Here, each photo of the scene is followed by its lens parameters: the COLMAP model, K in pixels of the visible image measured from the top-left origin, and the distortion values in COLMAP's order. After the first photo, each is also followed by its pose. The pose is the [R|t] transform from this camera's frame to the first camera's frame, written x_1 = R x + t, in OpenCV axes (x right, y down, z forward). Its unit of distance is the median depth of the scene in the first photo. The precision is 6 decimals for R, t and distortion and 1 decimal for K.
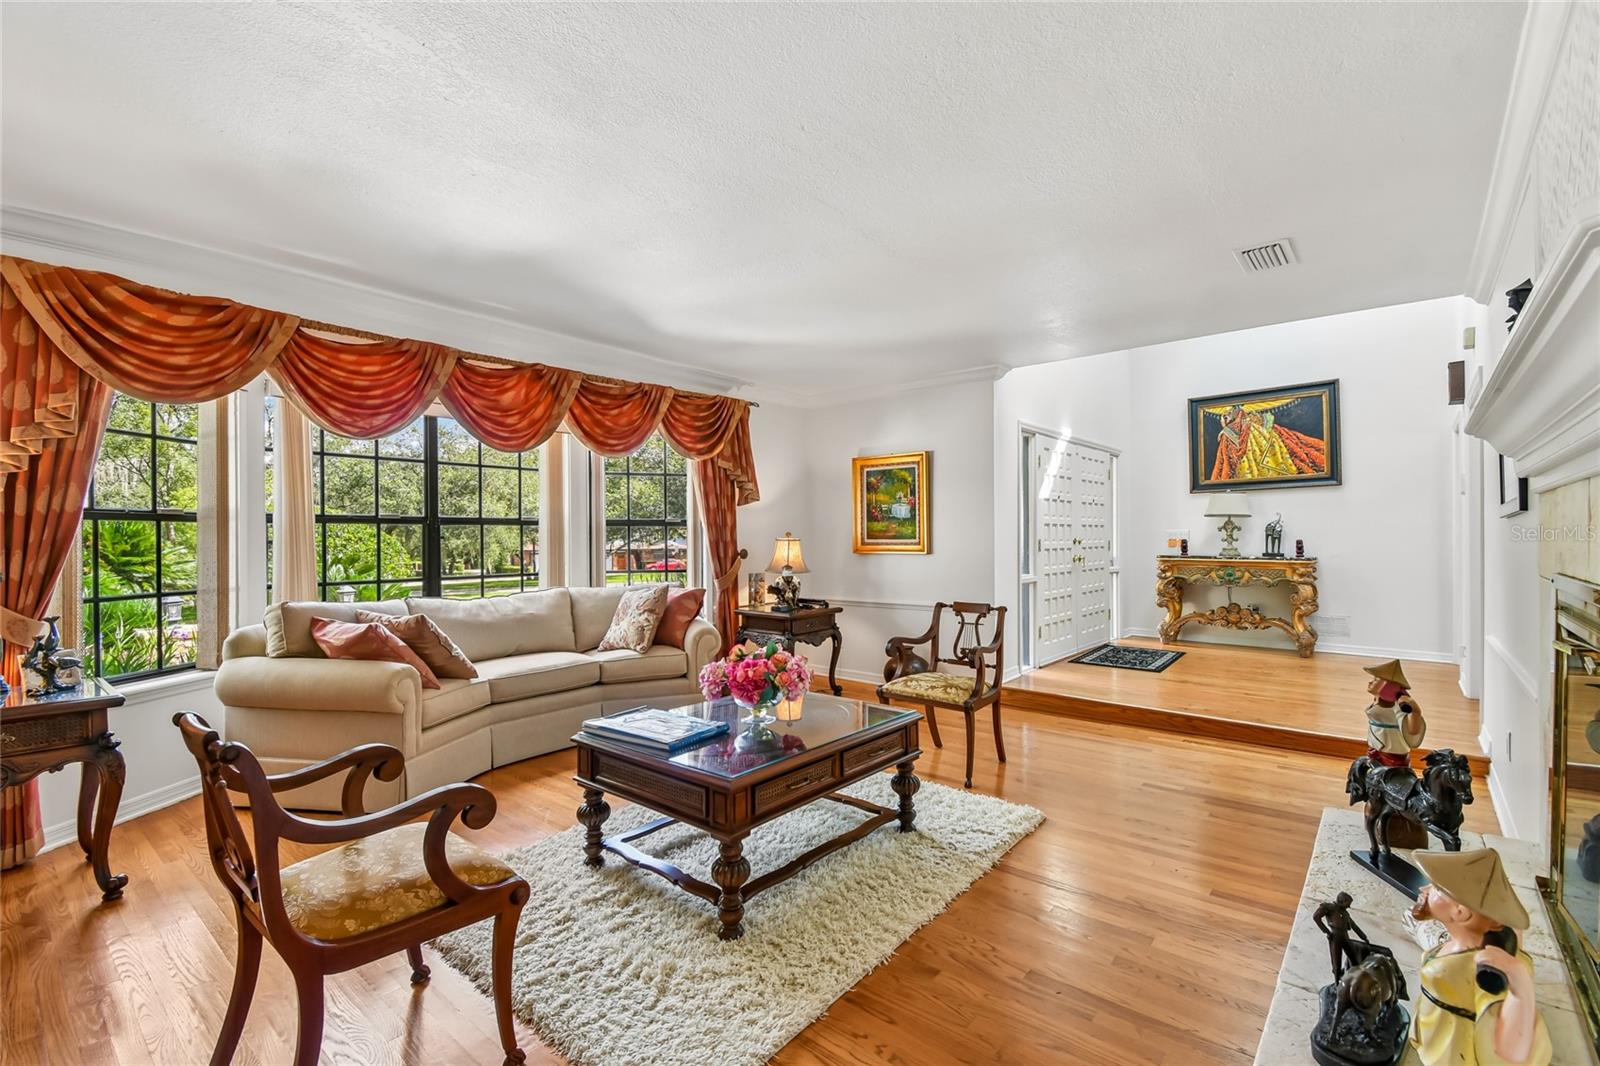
lens RADIAL K [[712.9, 0, 808.6], [0, 712.9, 540.3], [0, 0, 1]] dist [-0.002069, -0.006113]
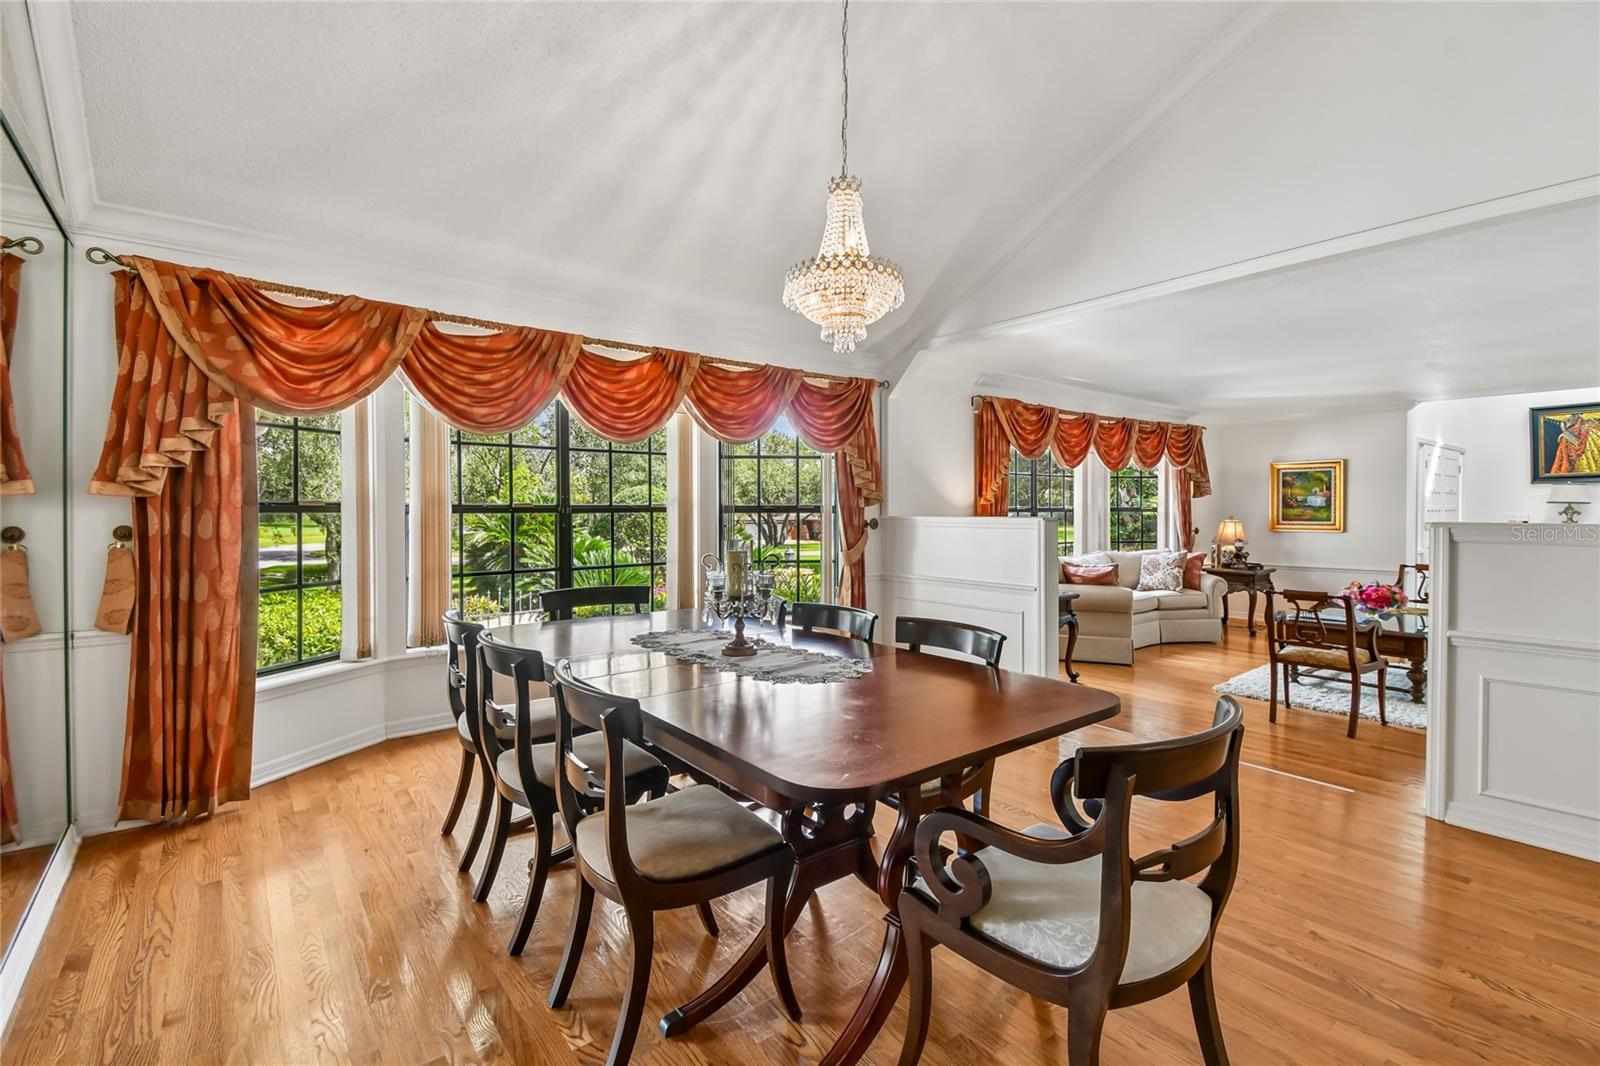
lens RADIAL K [[712.9, 0, 786.3], [0, 712.9, 523.7], [0, 0, 1]] dist [-0.002069, -0.006113]
pose [[0.979330, 0.000107, -0.202271, -0.603749], [0.001101, 0.999982, 0.005860, -0.005225], [0.202268, -0.005962, 0.979312, -0.589932]]
